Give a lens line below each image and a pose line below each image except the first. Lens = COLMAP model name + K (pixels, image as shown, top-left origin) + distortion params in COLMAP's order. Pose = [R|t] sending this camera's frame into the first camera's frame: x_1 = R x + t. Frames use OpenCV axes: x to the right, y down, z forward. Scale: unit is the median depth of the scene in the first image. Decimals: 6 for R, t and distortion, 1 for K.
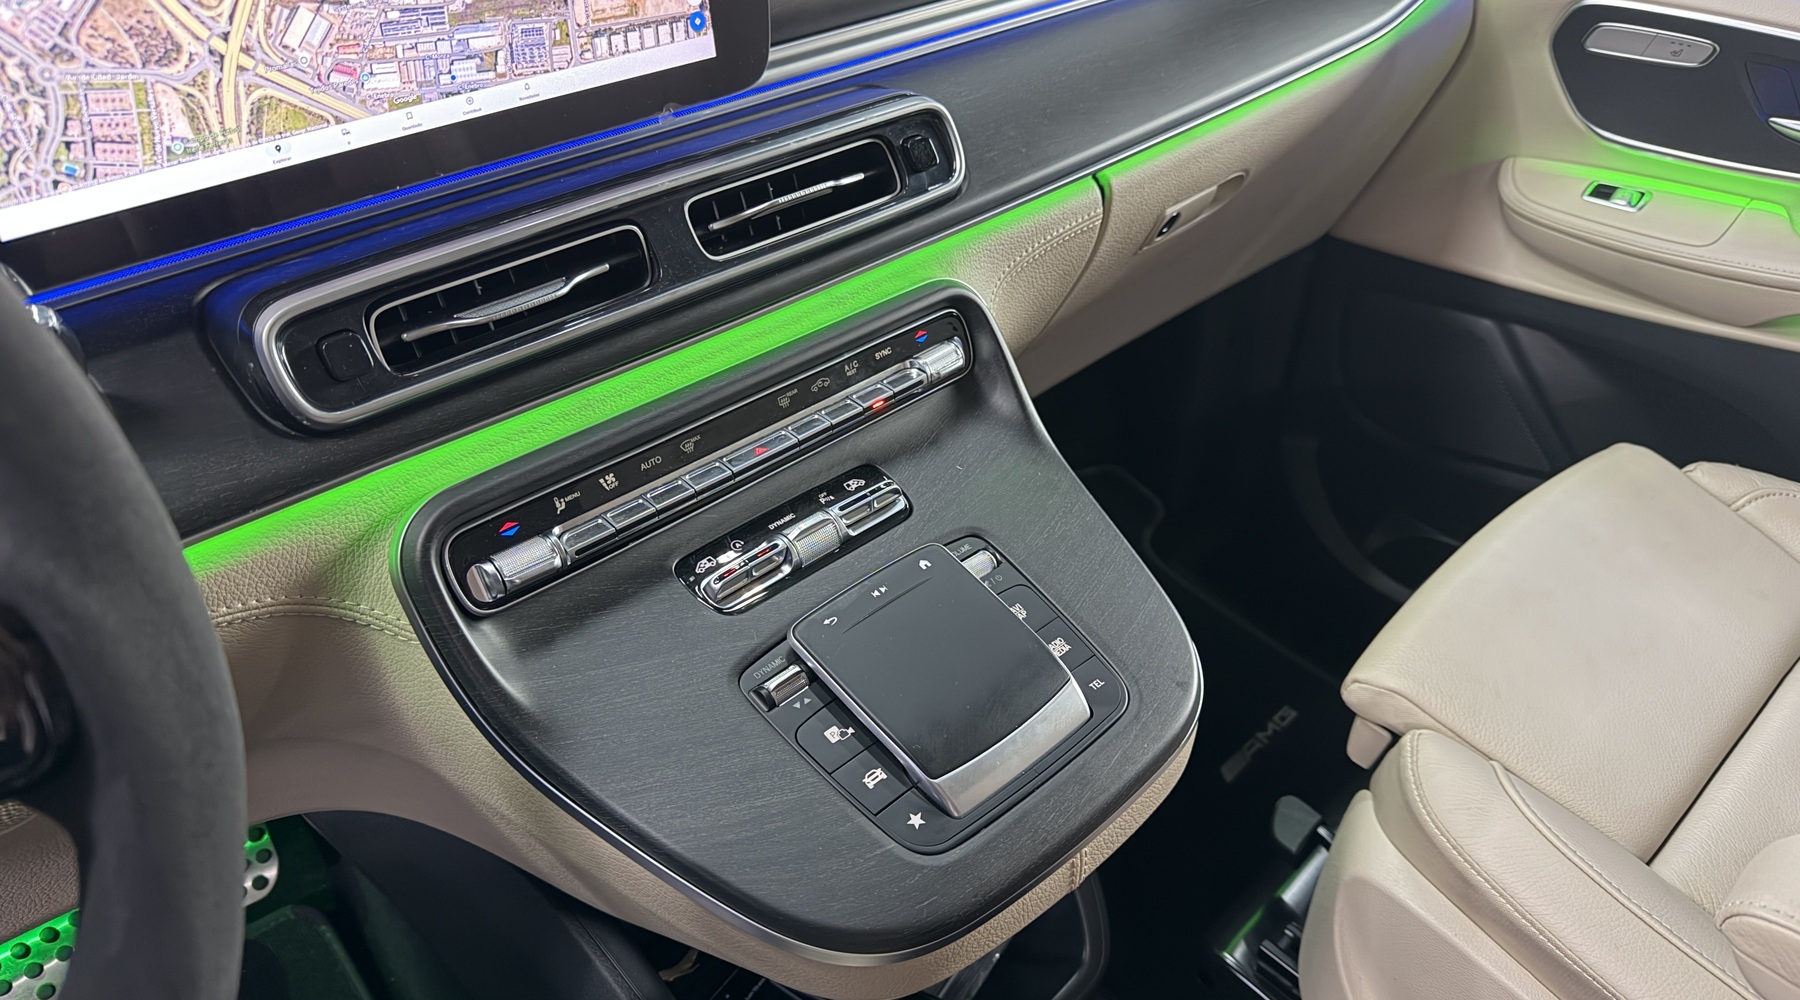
lens RADIAL K [[1270.3, 0, 911.7], [0, 1270.3, 503.3], [0, 0, 1]] dist [0.095750, -0.175664]
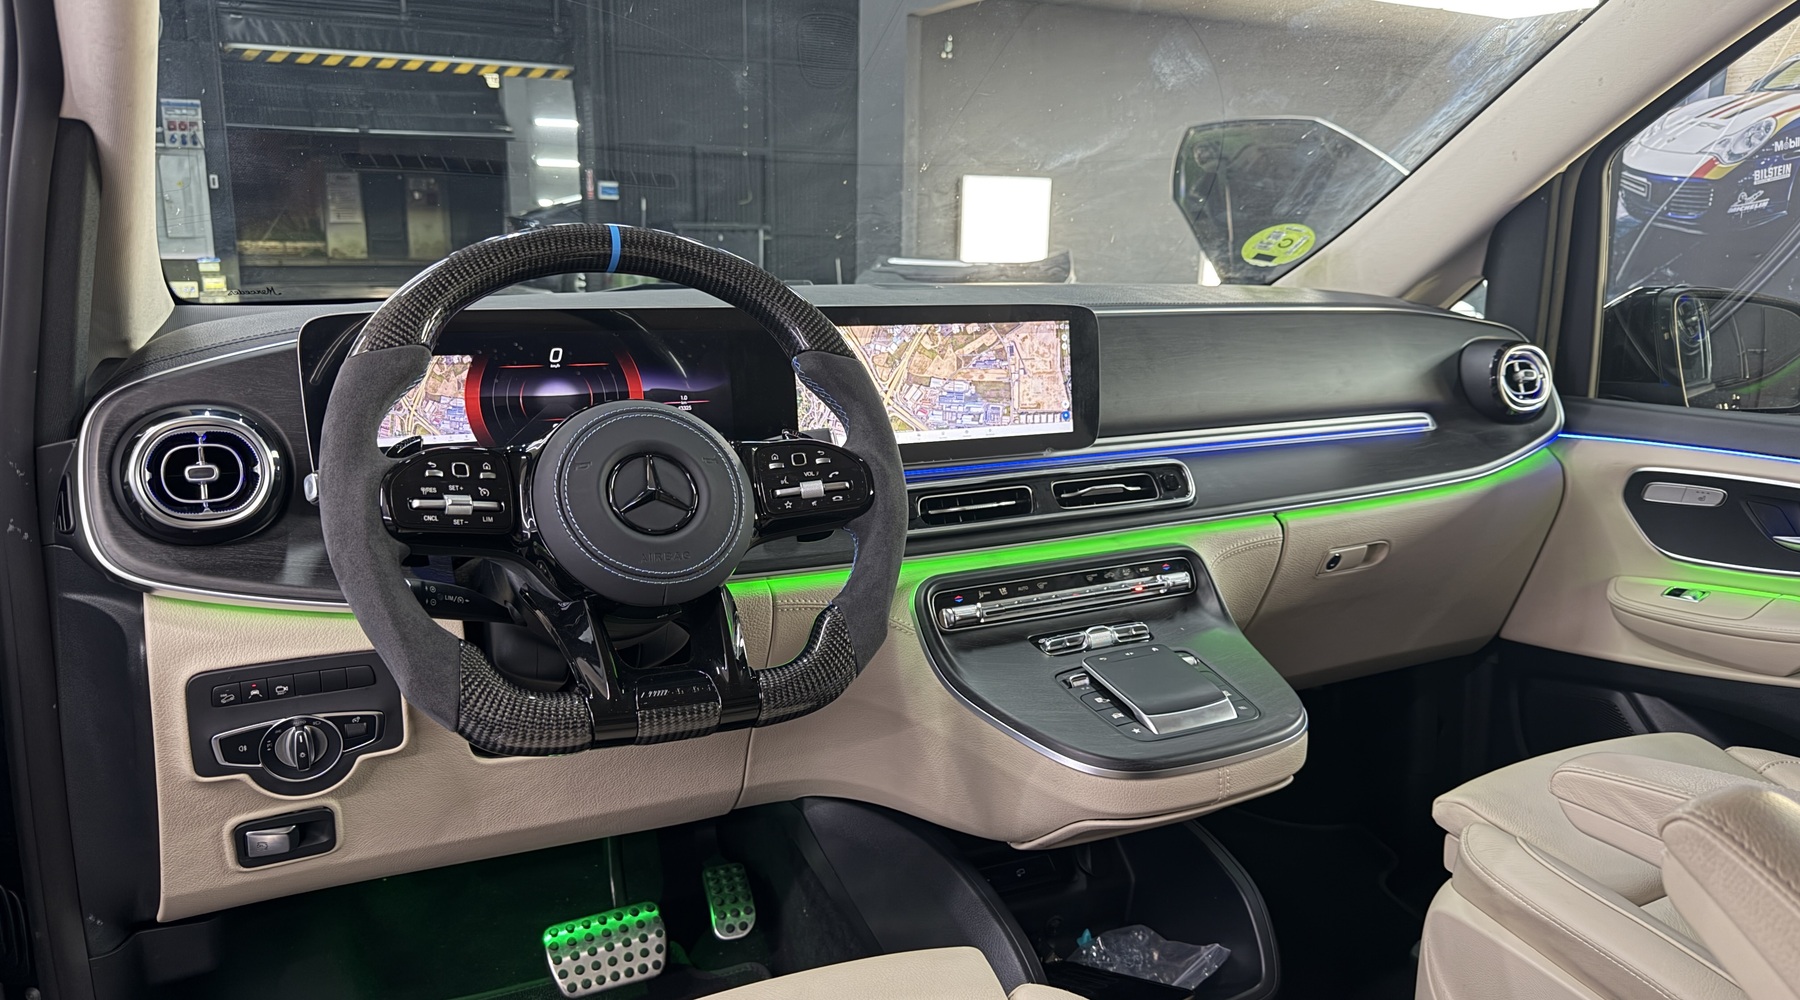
lens RADIAL K [[1270.3, 0, 911.7], [0, 1270.3, 503.3], [0, 0, 1]] dist [0.095750, -0.175664]
pose [[0.961443, 0.022646, -0.274072, 0.171922], [-0.145431, 0.887714, -0.436821, 0.714031], [0.233405, 0.459837, 0.856780, -0.820152]]
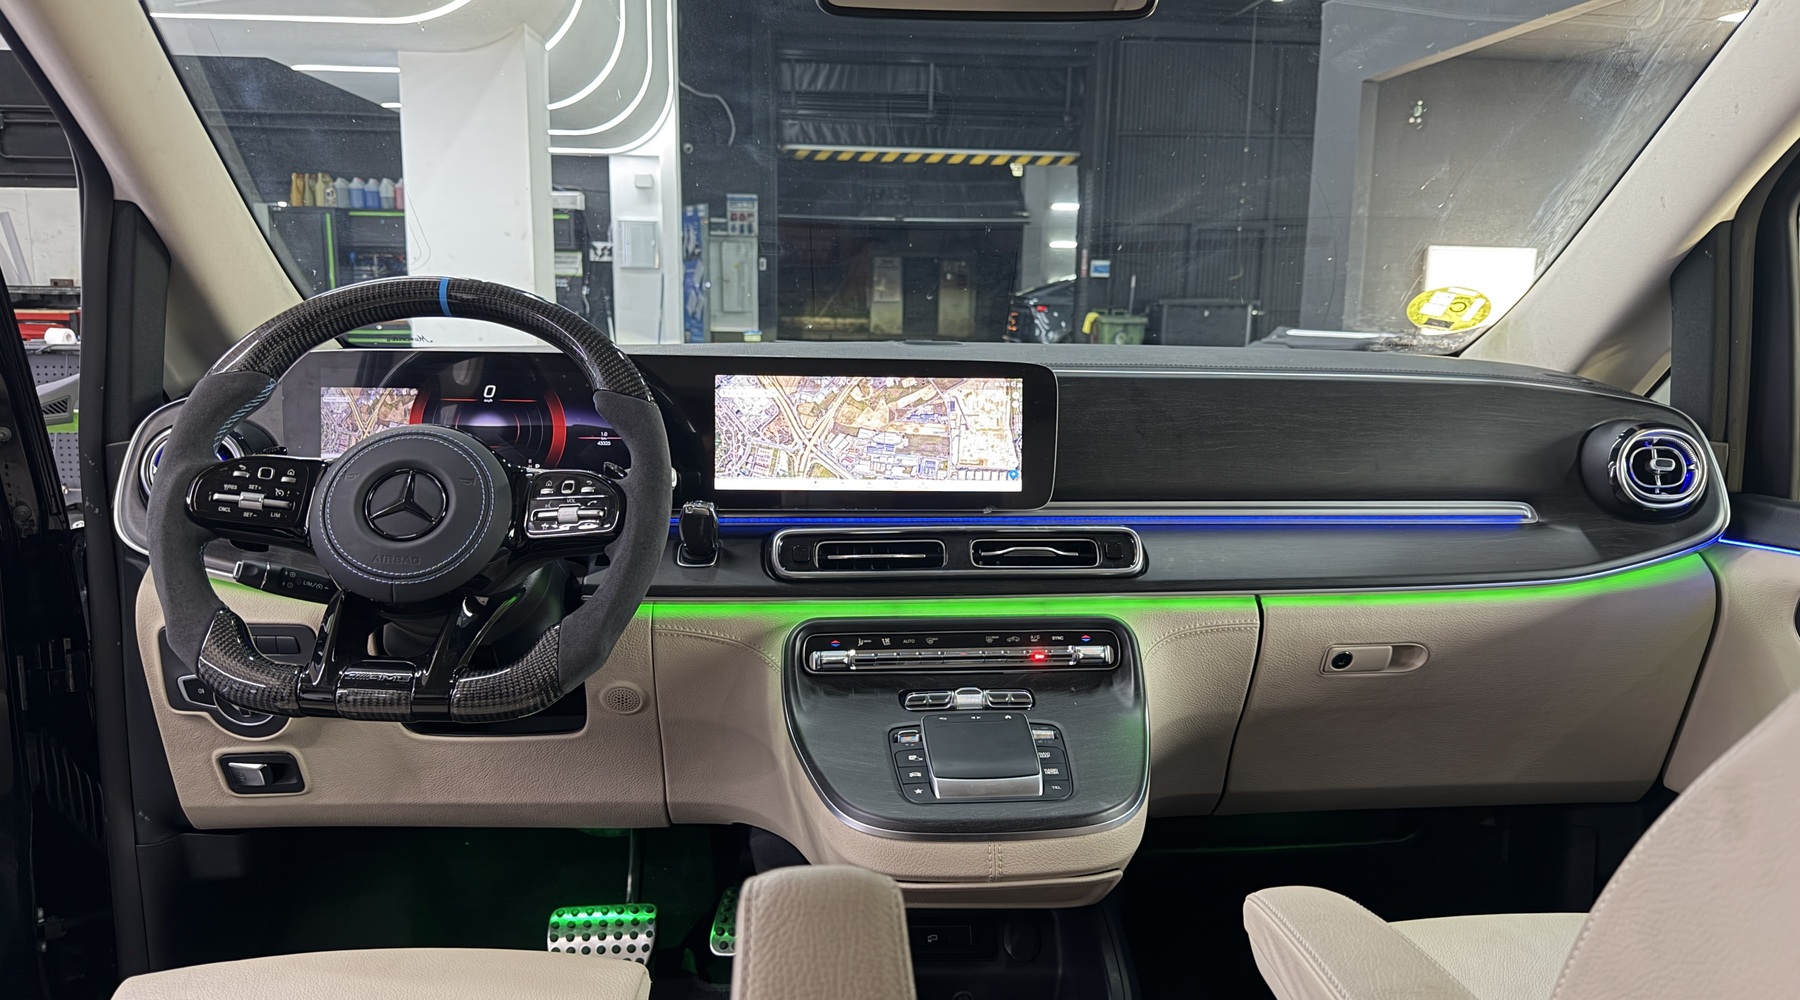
lens RADIAL K [[1270.3, 0, 911.7], [0, 1270.3, 503.3], [0, 0, 1]] dist [0.095750, -0.175664]
pose [[0.776144, 0.063677, -0.627332, 0.991730], [-0.377830, 0.843470, -0.381841, 0.519598], [0.504821, 0.533389, 0.678714, -0.484982]]
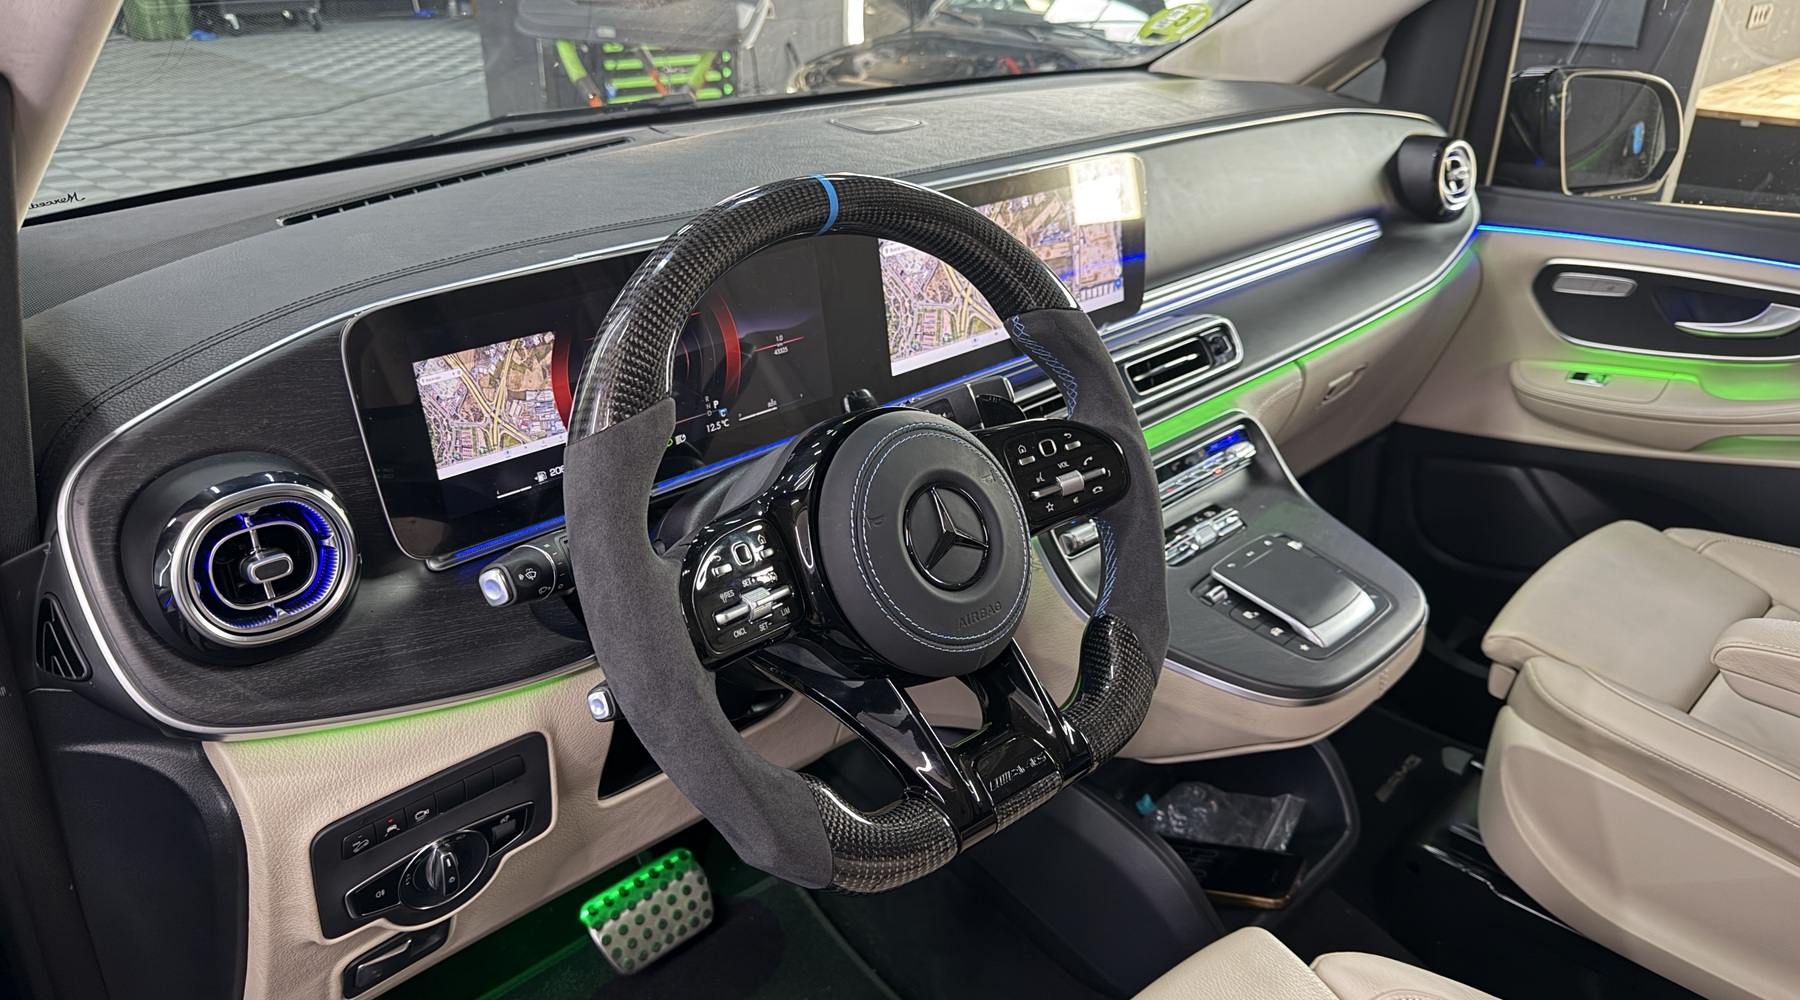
lens RADIAL K [[1246.5, 0, 898.0], [0, 1246.5, 509.5], [0, 0, 1]] dist [0.085525, -0.163944]
pose [[0.998645, -0.051921, 0.003370, -0.504612], [0.051312, 0.972057, -0.229068, 0.372356], [0.008618, 0.228931, 0.973405, -0.767943]]
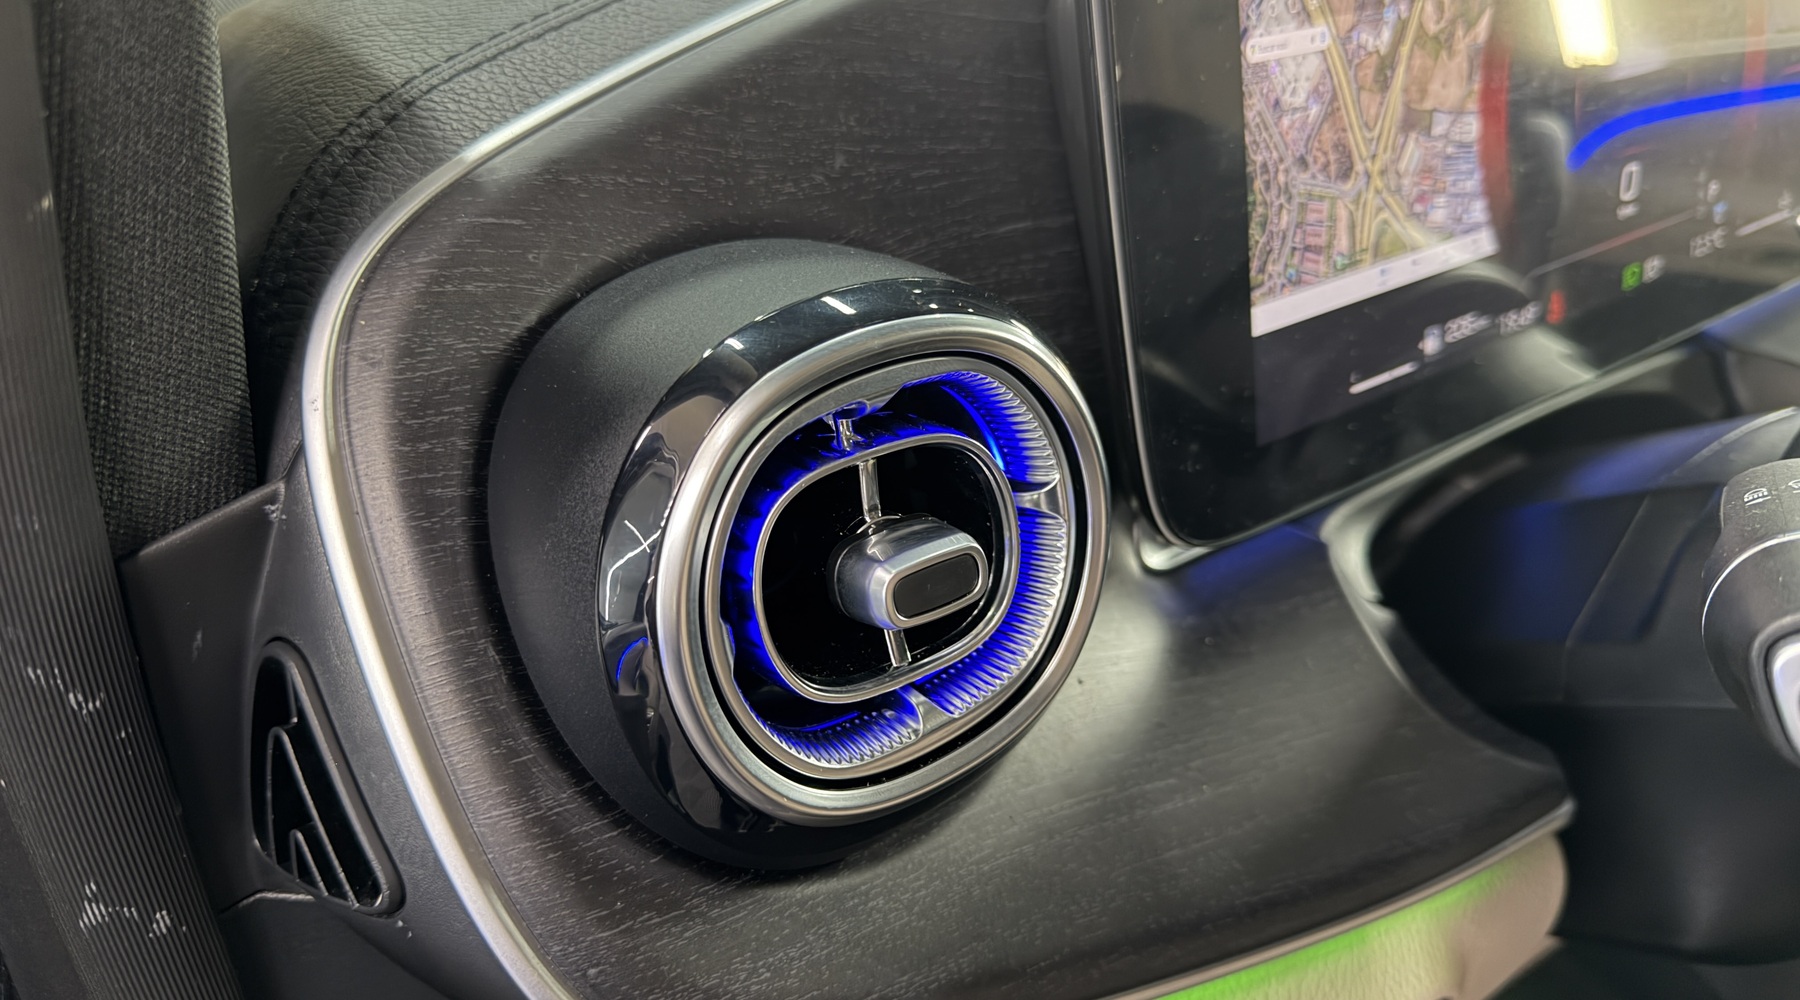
lens RADIAL K [[1270.3, 0, 911.7], [0, 1270.3, 503.3], [0, 0, 1]] dist [0.095750, -0.175664]
pose [[0.986936, -0.023258, -0.159427, -0.966566], [-0.008111, 0.981099, -0.193336, 0.200657], [0.160910, 0.192104, 0.968093, -0.083061]]
